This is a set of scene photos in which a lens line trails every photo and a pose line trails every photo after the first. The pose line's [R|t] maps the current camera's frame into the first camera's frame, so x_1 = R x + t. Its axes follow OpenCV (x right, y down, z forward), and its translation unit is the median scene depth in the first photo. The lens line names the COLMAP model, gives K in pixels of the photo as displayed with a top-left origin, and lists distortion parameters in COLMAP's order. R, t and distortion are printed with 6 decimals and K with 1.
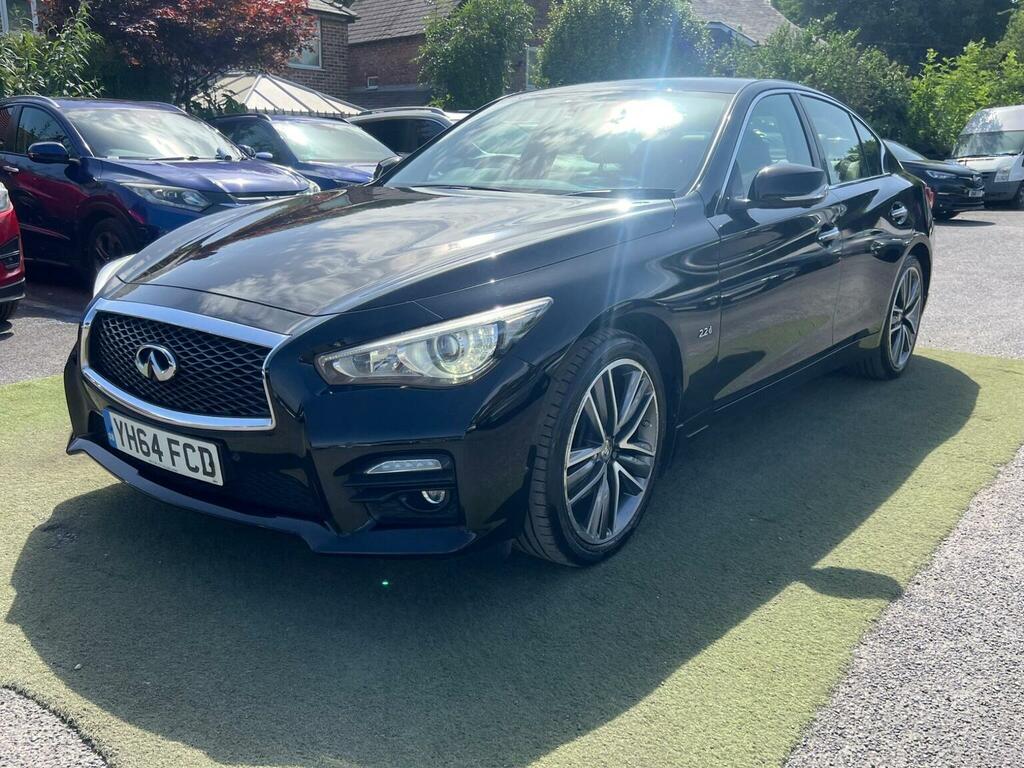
lens RADIAL K [[939.5, 0, 512.0], [0, 939.5, 384.0], [0, 0, 1]] dist [0.032445, -0.027886]
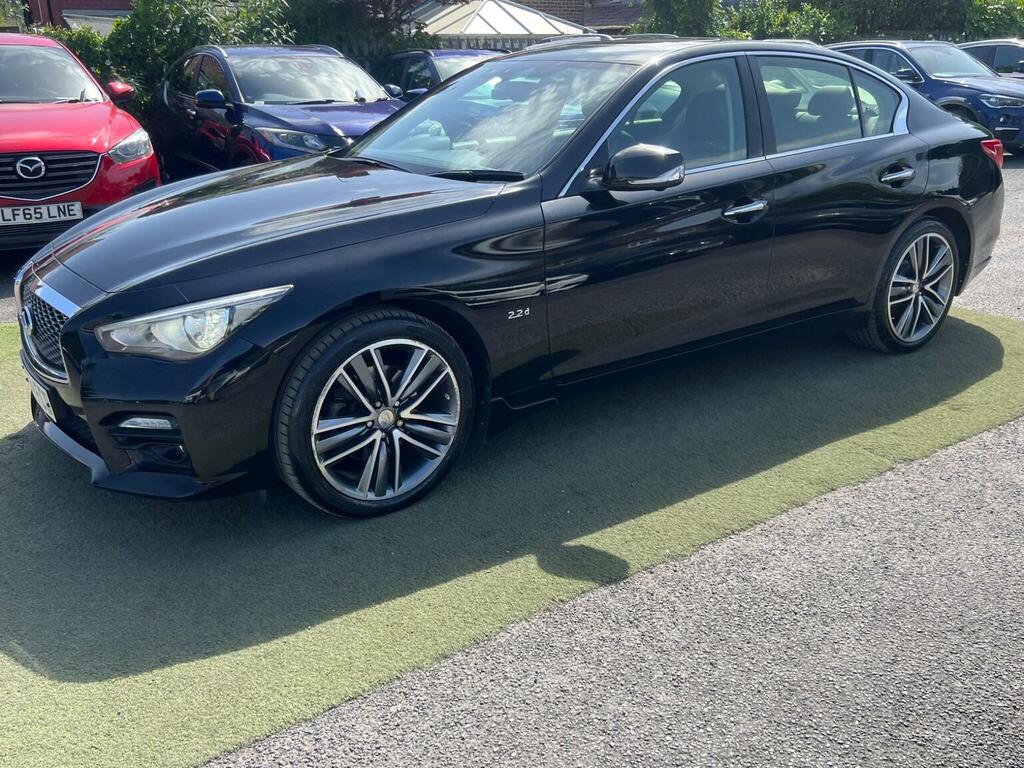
lens RADIAL K [[939.5, 0, 512.0], [0, 939.5, 384.0], [0, 0, 1]] dist [0.032445, -0.027886]
pose [[0.952657, 0.078583, -0.293718, 0.559885], [-0.051054, 0.993651, 0.100256, -0.088725], [0.299731, -0.080514, 0.950620, -0.010885]]
